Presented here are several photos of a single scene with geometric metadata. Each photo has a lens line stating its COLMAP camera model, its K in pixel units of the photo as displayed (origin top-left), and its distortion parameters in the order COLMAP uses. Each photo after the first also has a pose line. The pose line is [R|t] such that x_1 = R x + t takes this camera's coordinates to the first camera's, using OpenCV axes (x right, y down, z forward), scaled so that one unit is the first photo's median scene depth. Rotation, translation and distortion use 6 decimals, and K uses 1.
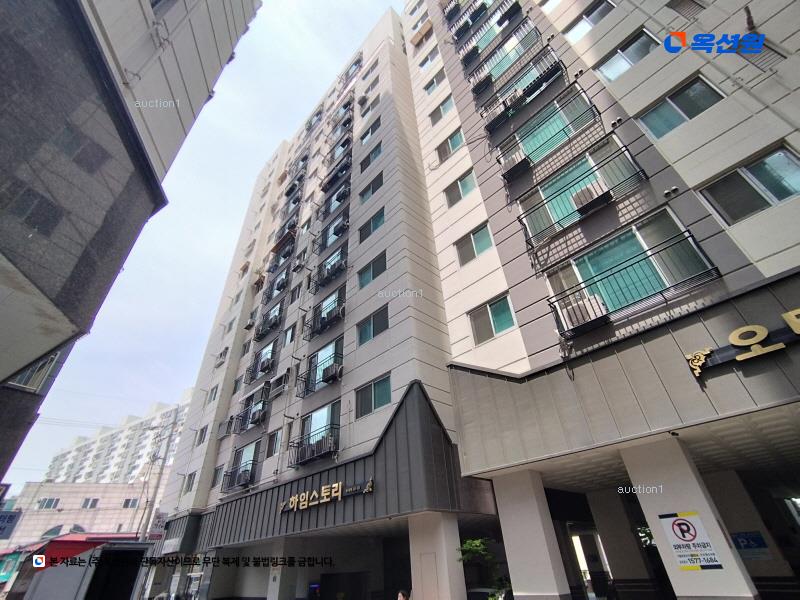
lens RADIAL K [[364.3, 0, 397.3], [0, 364.3, 299.0], [0, 0, 1]] dist [-0.003746, 0.001519]
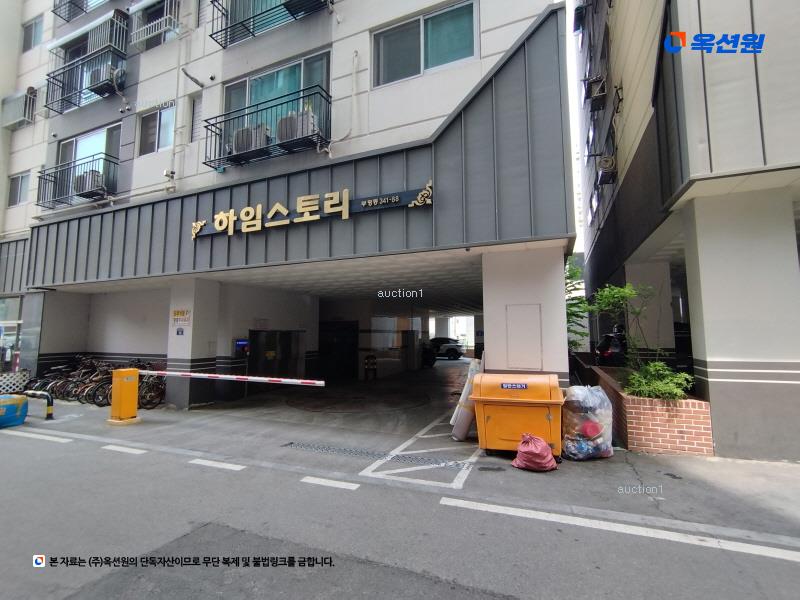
lens RADIAL K [[364.3, 0, 397.3], [0, 364.3, 299.0], [0, 0, 1]] dist [-0.003746, 0.001519]
pose [[0.910408, 0.083031, 0.405295, -0.263140], [-0.275591, 0.852367, 0.444434, 0.341532], [-0.308558, -0.516311, 0.798884, 0.412863]]
